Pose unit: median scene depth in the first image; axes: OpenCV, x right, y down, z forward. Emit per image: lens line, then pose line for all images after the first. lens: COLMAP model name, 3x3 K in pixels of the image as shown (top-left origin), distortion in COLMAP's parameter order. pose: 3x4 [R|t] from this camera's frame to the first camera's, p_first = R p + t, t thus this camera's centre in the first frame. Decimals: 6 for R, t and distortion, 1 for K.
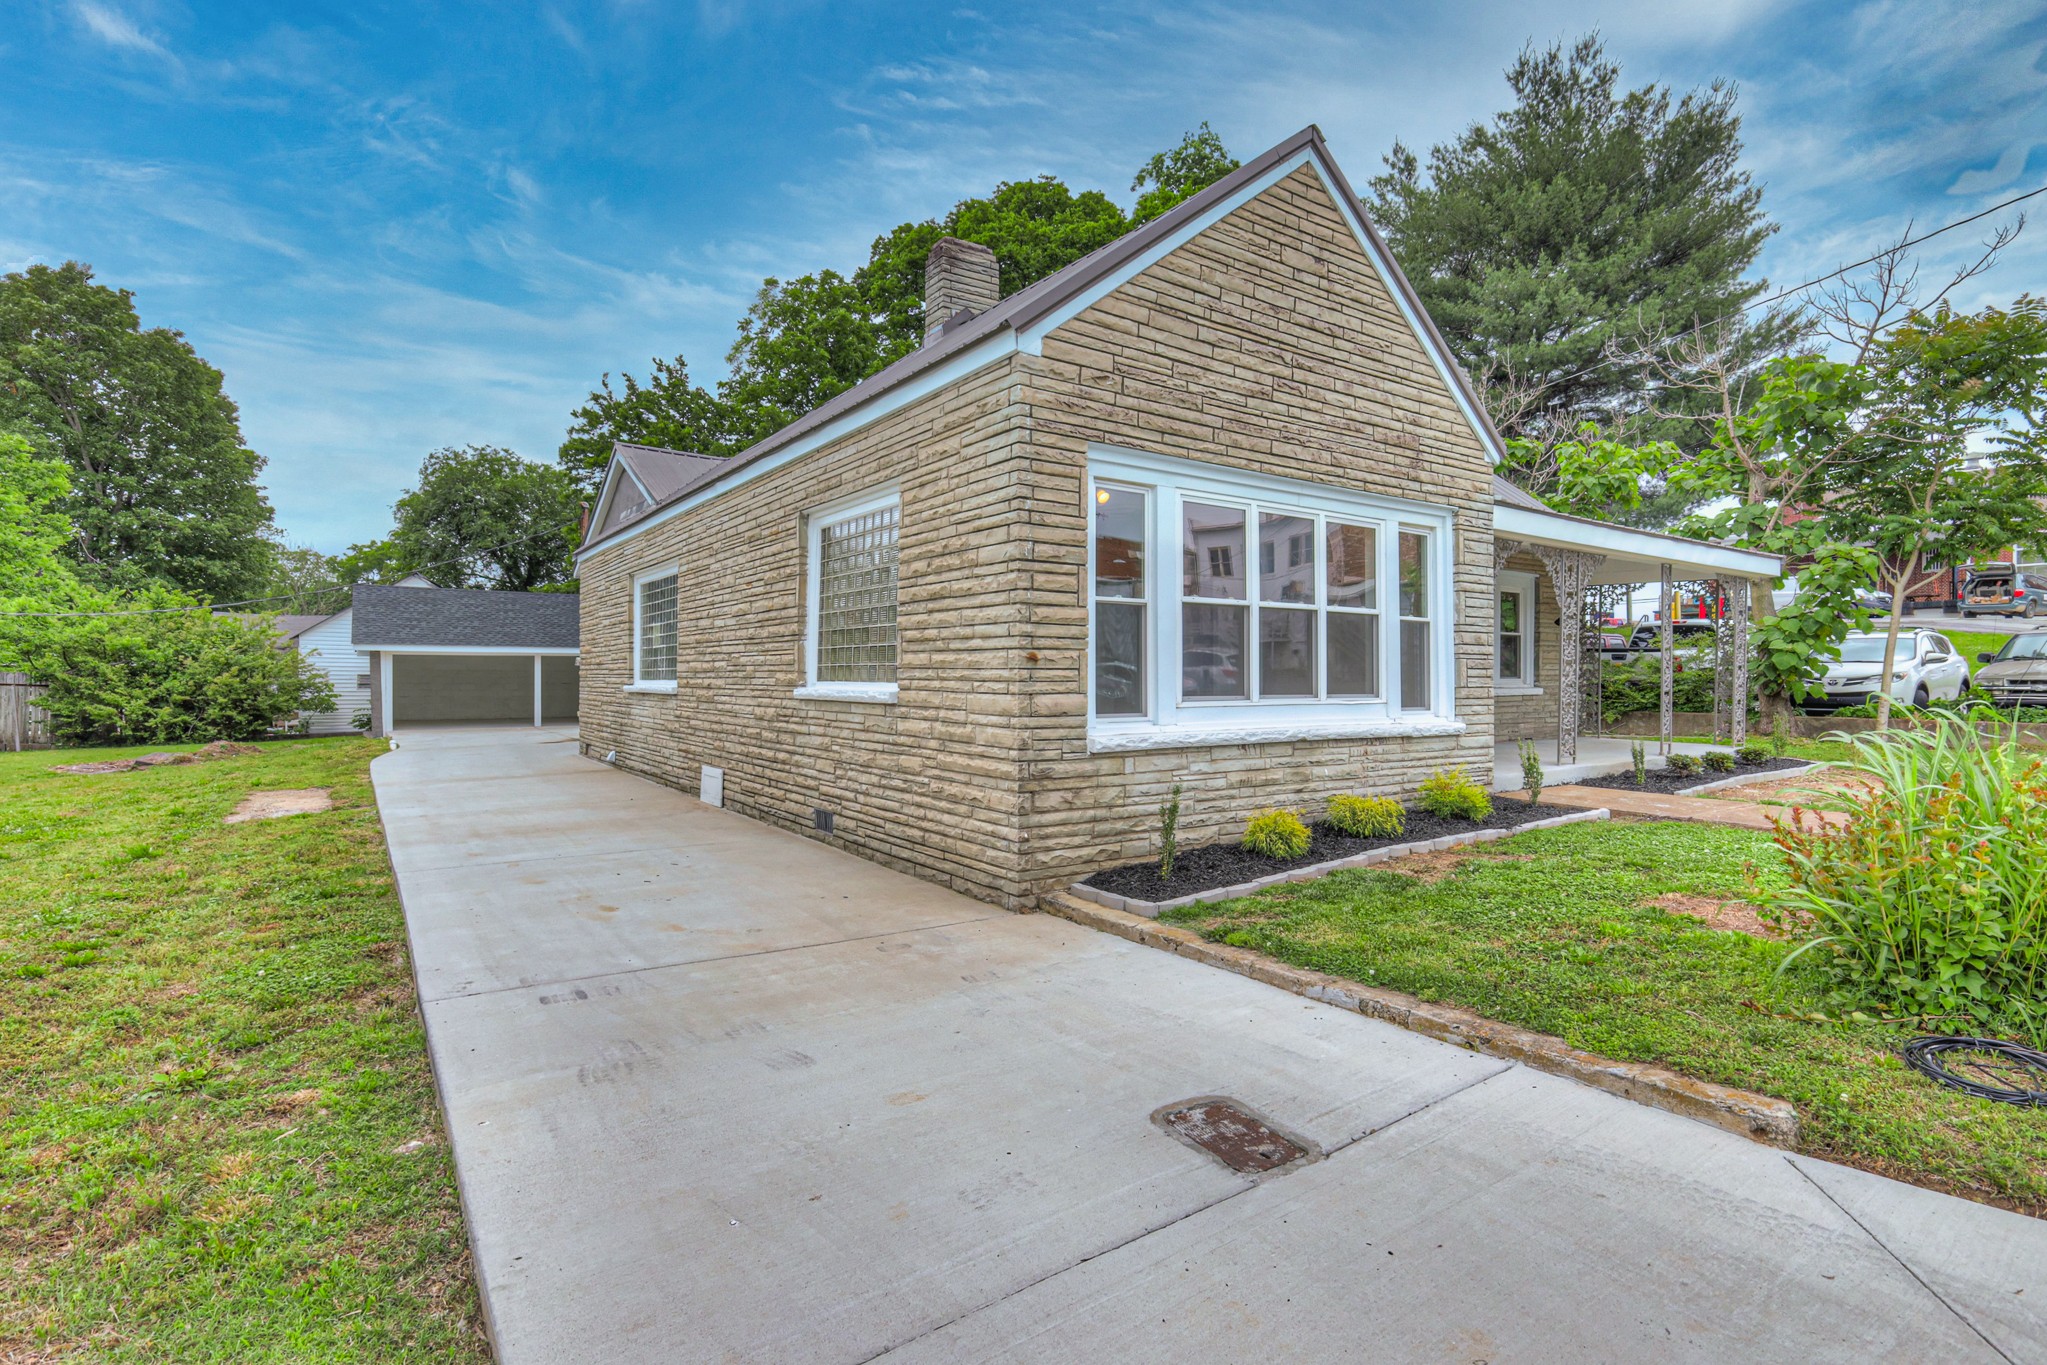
lens RADIAL K [[979.0, 0, 1023.5], [0, 979.0, 682.5], [0, 0, 1]] dist [0.000687, 0.000249]
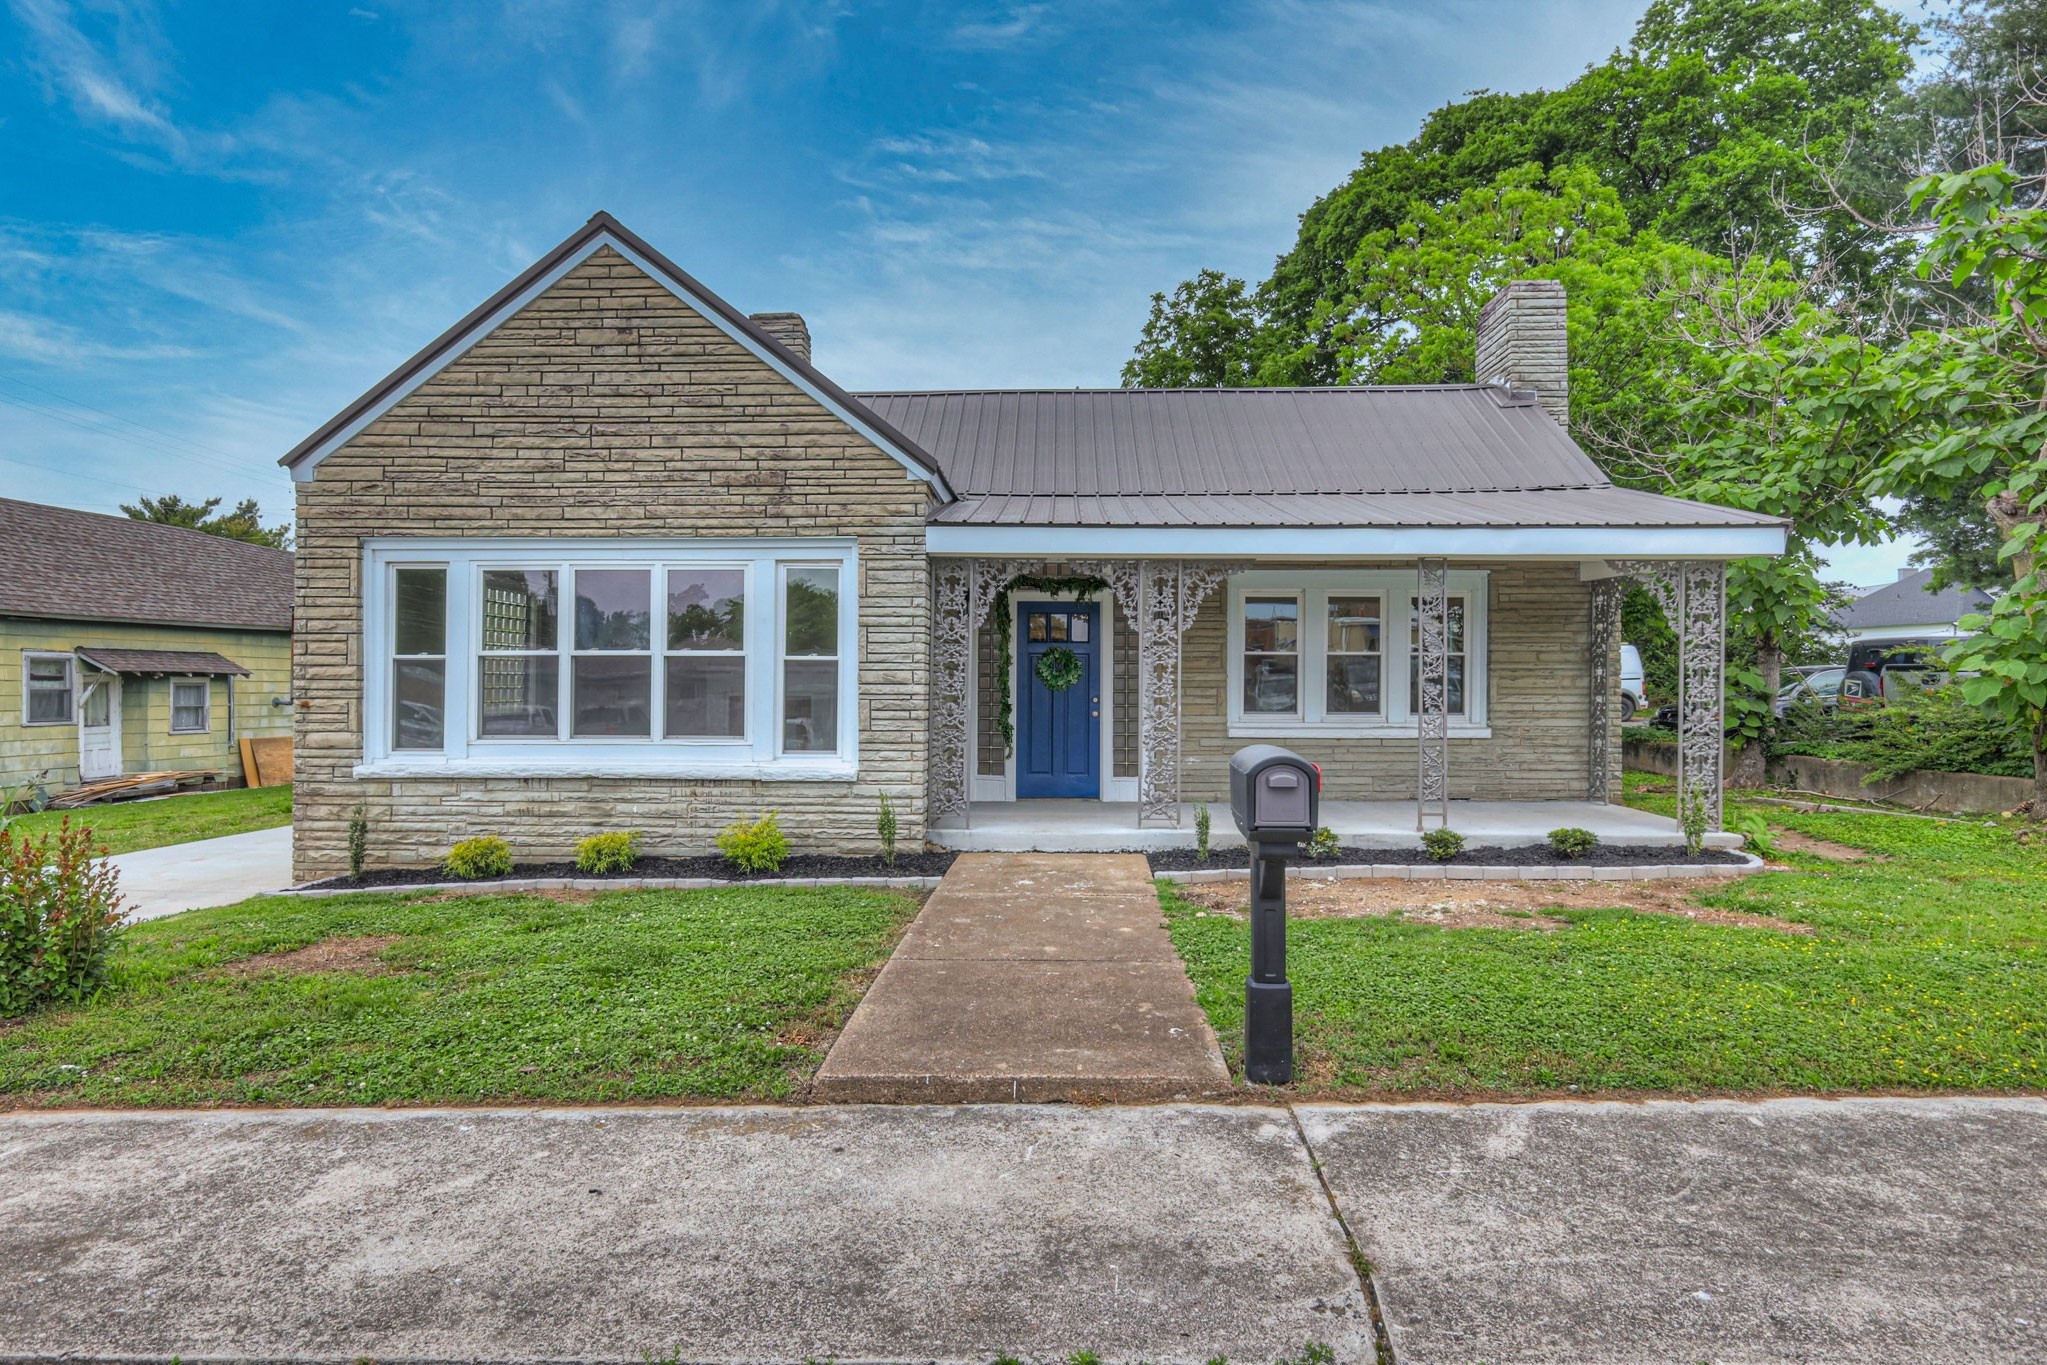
lens RADIAL K [[1048.7, 0, 1023.5], [0, 1048.7, 682.5], [0, 0, 1]] dist [0.000062, 0.000350]
pose [[0.802703, -0.004040, -0.596366, 1.414133], [-0.002380, 0.999947, -0.009978, -0.037510], [0.596375, 0.009429, 0.802651, 0.363305]]
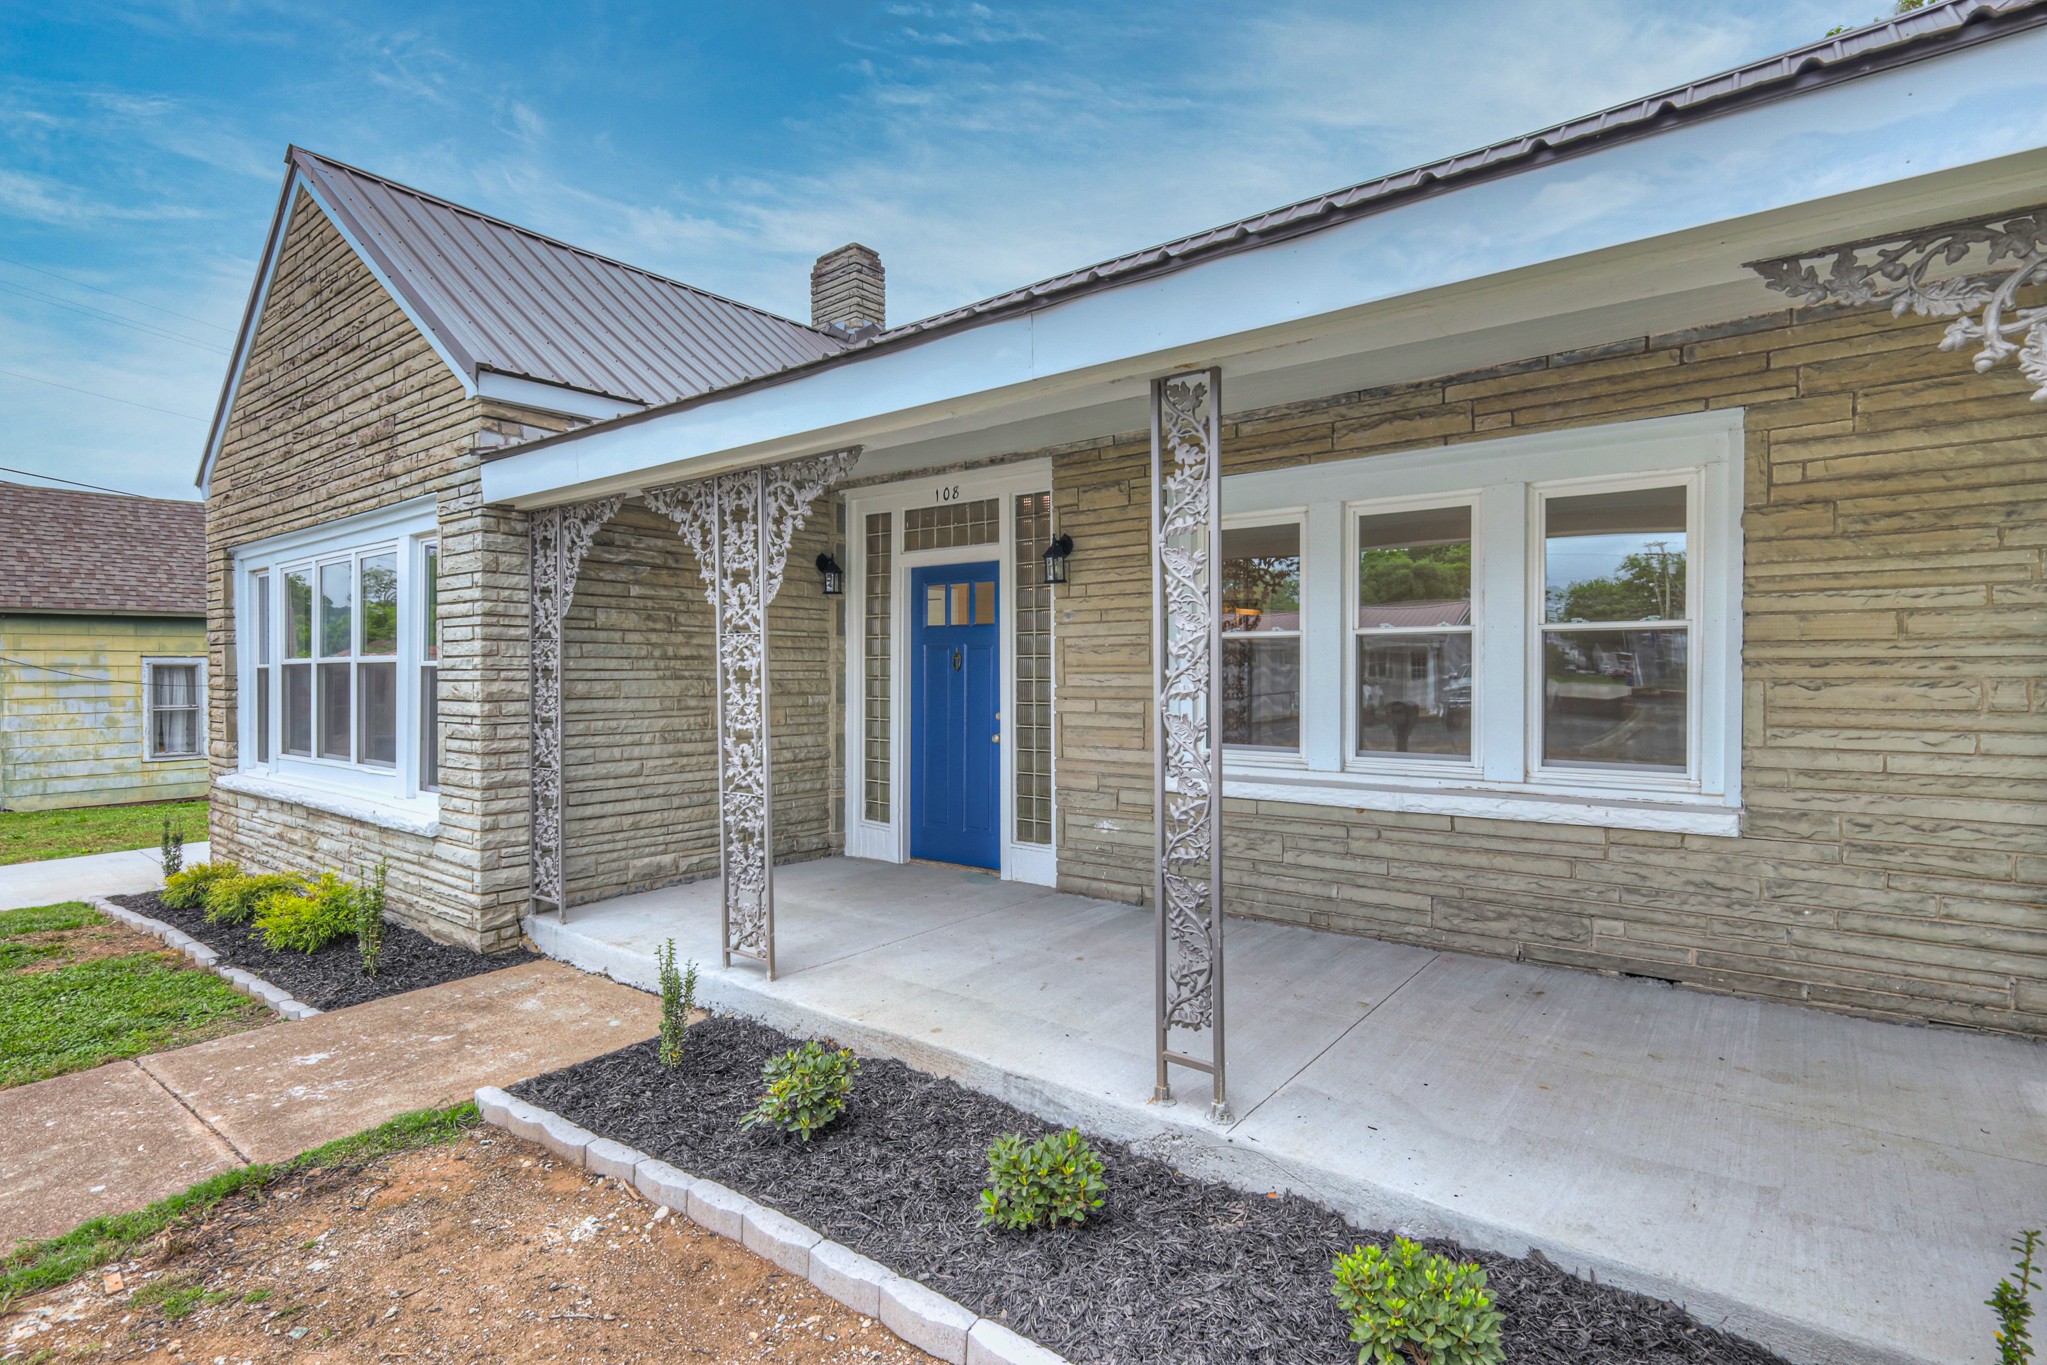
lens RADIAL K [[979.0, 0, 1023.5], [0, 979.0, 682.5], [0, 0, 1]] dist [0.000687, 0.000249]
pose [[0.303444, 0.006801, -0.952825, 1.454163], [0.002358, 0.999966, 0.007889, -0.066252], [0.952846, -0.004640, 0.303417, 1.432186]]
